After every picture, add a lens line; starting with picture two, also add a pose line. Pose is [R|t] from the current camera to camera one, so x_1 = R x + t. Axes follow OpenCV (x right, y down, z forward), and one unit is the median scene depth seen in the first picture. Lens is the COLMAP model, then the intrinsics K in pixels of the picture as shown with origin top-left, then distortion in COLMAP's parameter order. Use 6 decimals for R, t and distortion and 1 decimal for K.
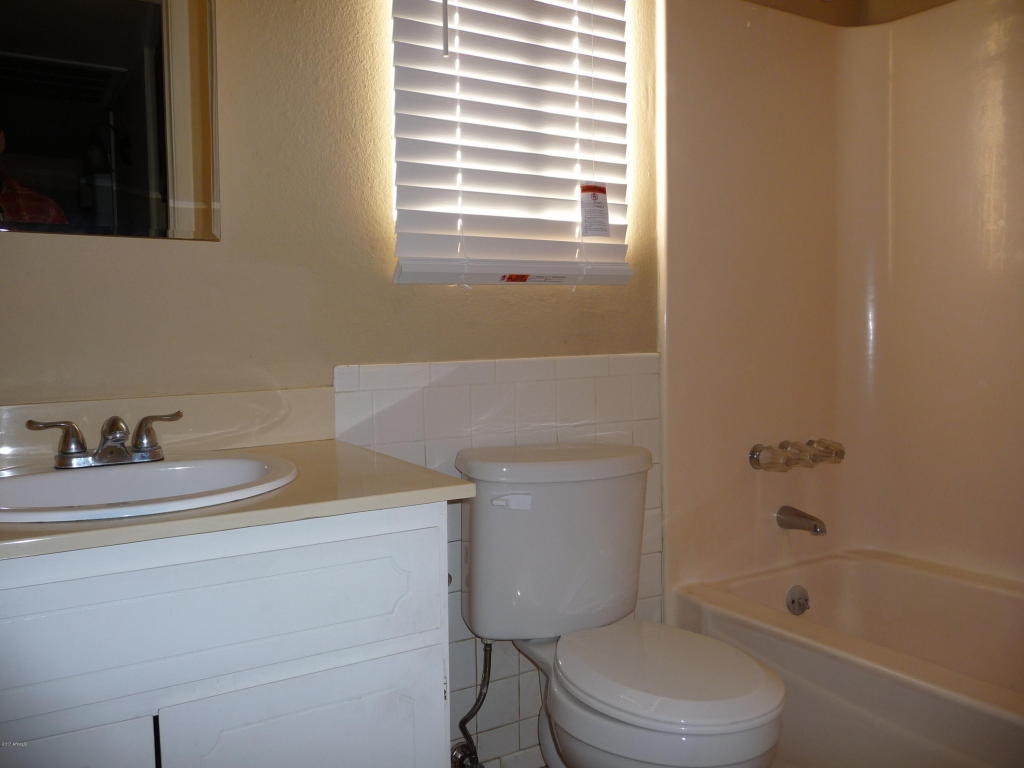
lens RADIAL K [[838.1, 0, 509.8], [0, 838.1, 383.9], [0, 0, 1]] dist [-0.051519, 0.058300]
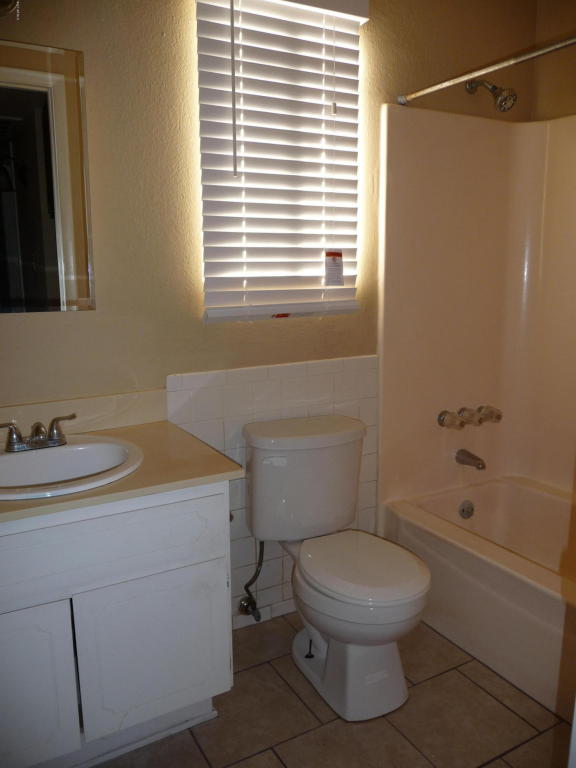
lens RADIAL K [[628.6, 0, 288.0], [0, 628.6, 384.0], [0, 0, 1]] dist [-0.051519, 0.058300]
pose [[0.999465, 0.012187, -0.030347, 0.055270], [-0.008430, 0.992620, 0.120977, -0.137191], [0.031598, -0.120656, 0.992191, -0.176176]]
